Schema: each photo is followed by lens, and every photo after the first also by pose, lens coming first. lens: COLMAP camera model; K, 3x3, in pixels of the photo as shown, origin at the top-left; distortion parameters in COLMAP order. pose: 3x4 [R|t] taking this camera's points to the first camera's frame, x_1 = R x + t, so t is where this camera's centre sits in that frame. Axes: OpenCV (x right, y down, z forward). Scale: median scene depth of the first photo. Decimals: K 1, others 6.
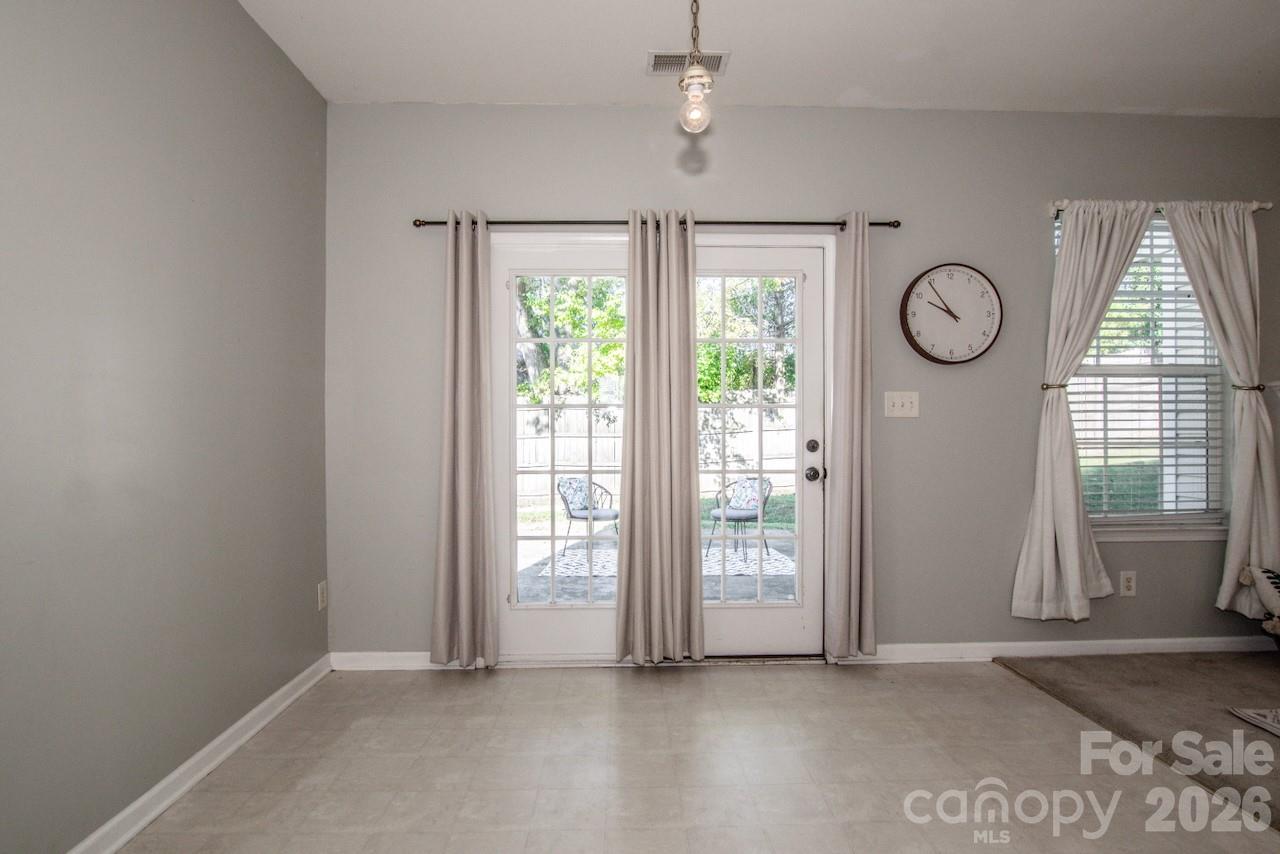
lens RADIAL K [[661.1, 0, 642.8], [0, 661.1, 426.7], [0, 0, 1]] dist [-0.014901, -0.002481]
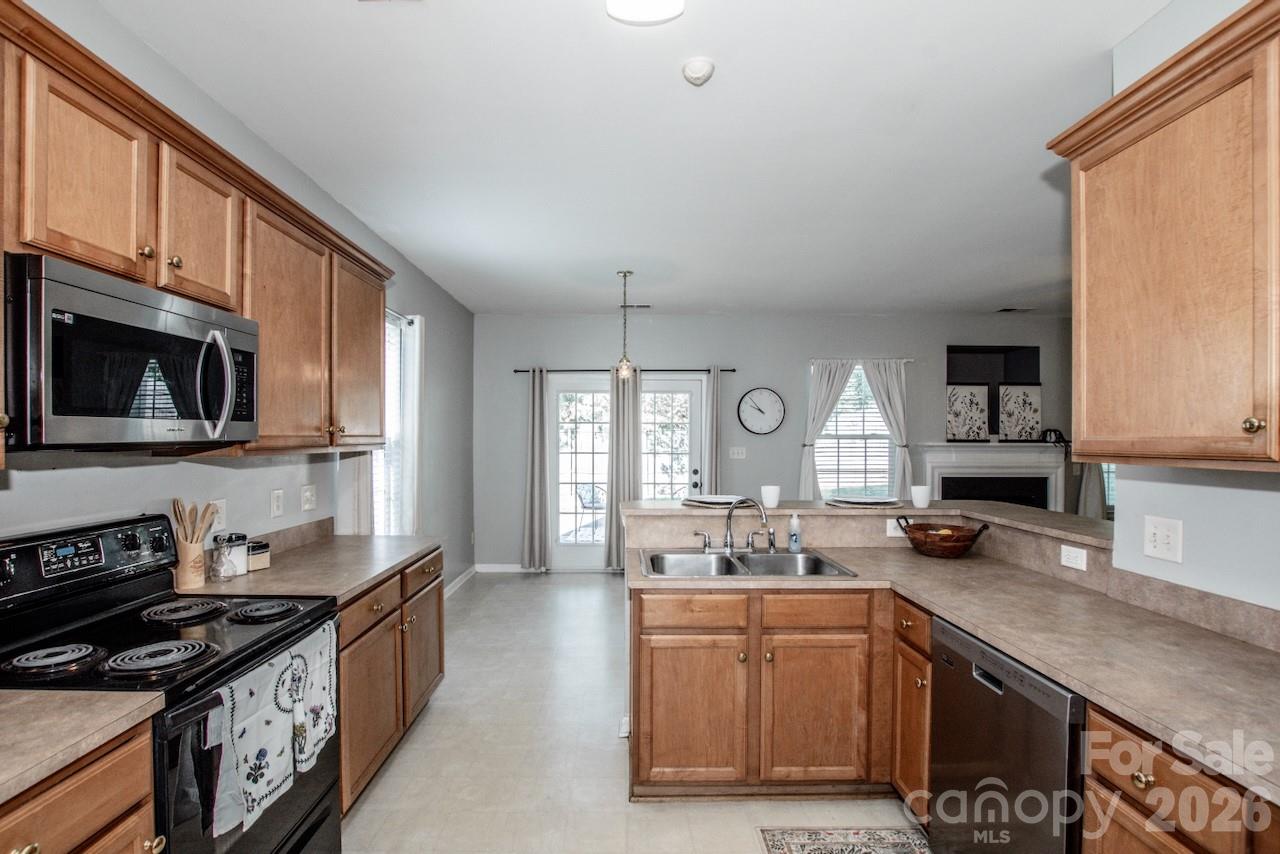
lens RADIAL K [[616.2, 0, 636.7], [0, 616.2, 437.3], [0, 0, 1]] dist [-0.022105, -0.000133]
pose [[0.999945, 0.006448, -0.008270, 0.081736], [-0.006436, 0.999978, 0.001463, -0.087971], [0.008279, -0.001410, 0.999965, -1.042308]]
